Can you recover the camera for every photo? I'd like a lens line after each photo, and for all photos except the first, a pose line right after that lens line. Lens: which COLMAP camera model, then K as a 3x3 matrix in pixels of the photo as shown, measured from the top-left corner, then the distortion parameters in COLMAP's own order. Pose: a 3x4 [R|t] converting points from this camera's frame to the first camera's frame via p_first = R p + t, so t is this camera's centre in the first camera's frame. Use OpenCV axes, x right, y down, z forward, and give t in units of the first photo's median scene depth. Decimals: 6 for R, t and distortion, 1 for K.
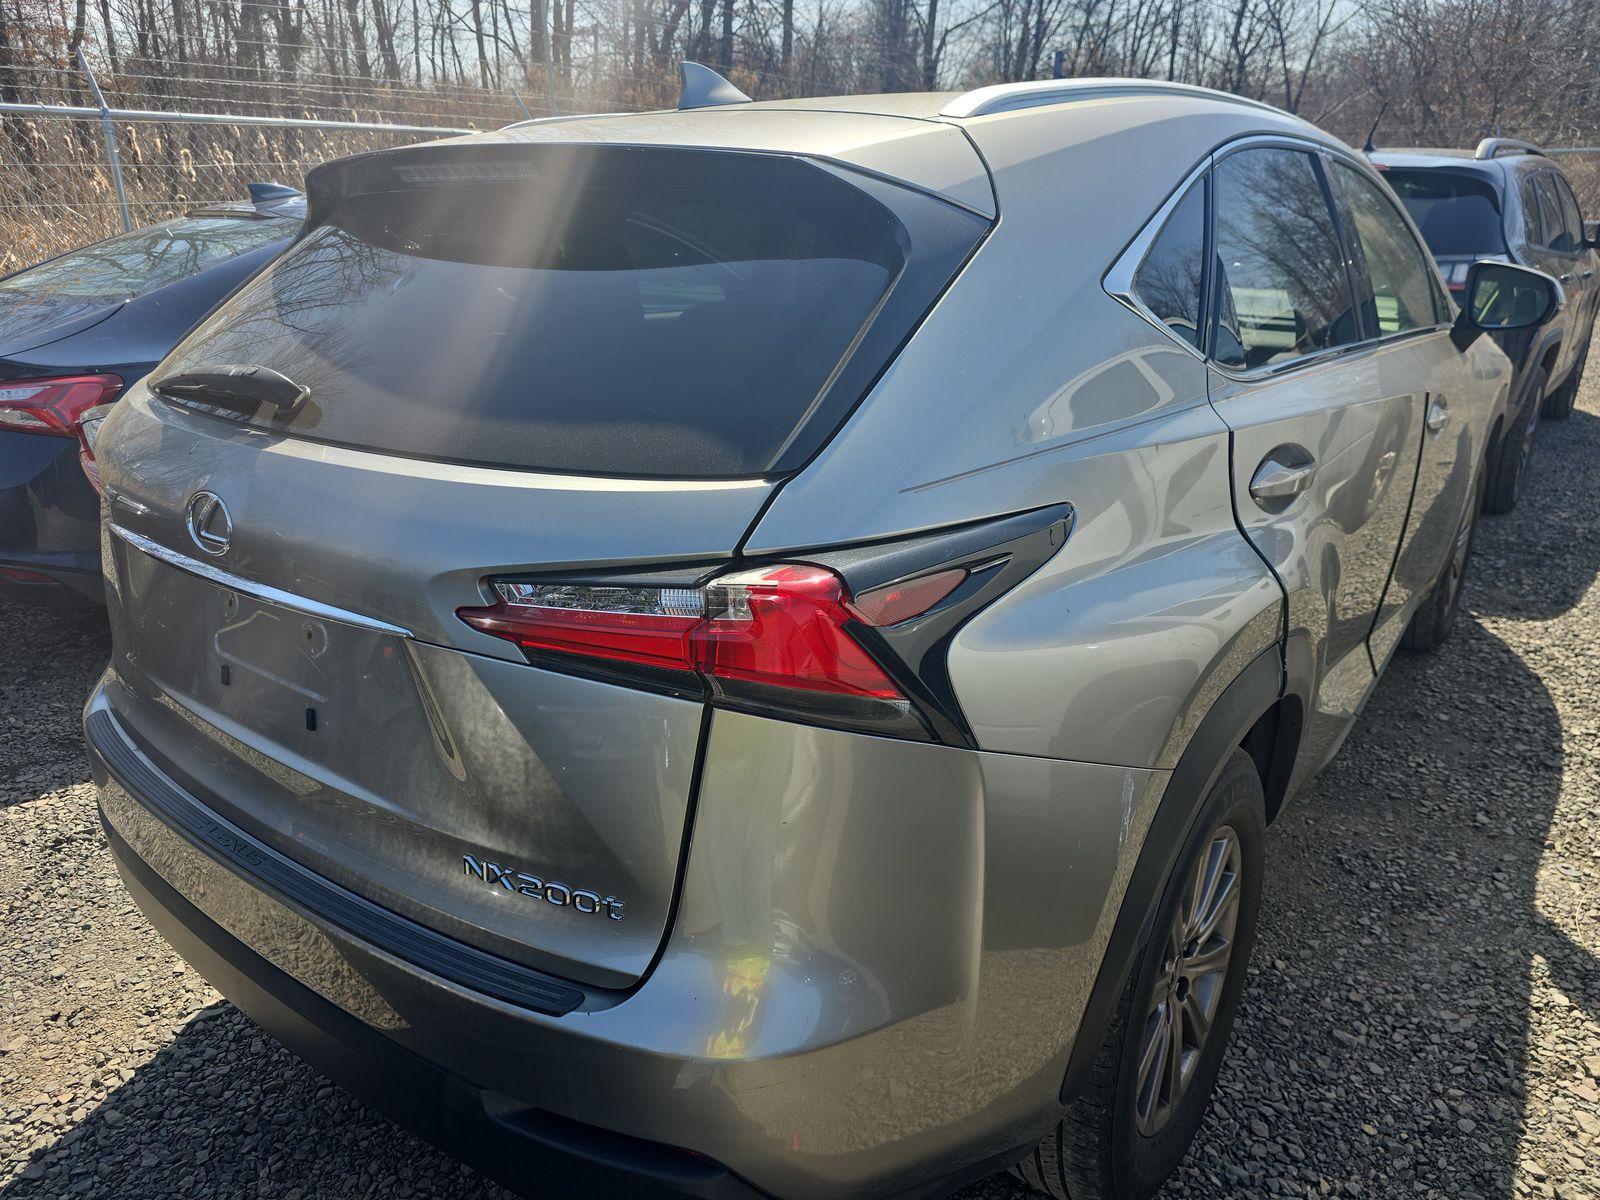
lens RADIAL K [[1087.2, 0, 794.8], [0, 1087.2, 602.9], [0, 0, 1]] dist [0.022734, -0.035346]
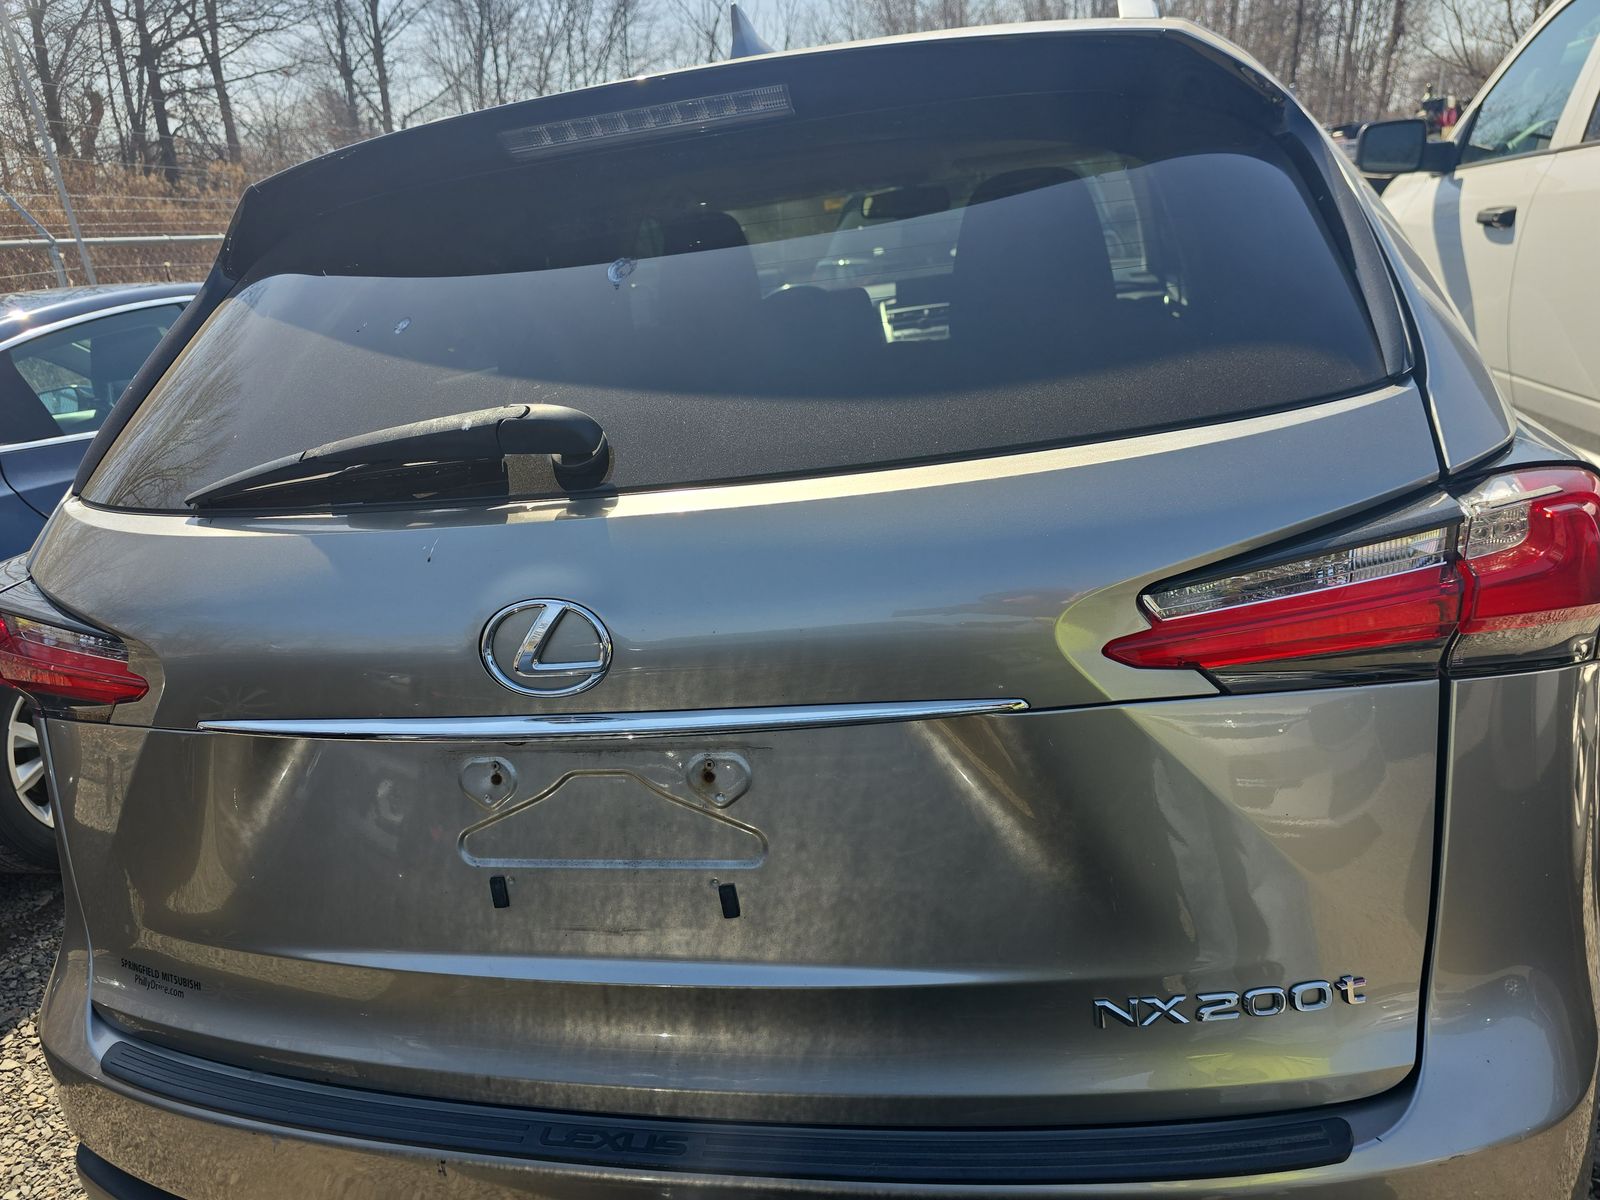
lens RADIAL K [[1087.2, 0, 794.8], [0, 1087.2, 602.9], [0, 0, 1]] dist [0.022734, -0.035346]
pose [[0.898978, -0.235634, 0.369209, -0.717726], [0.257211, 0.966308, -0.009567, -0.062608], [-0.354515, 0.103565, 0.929297, 0.419760]]
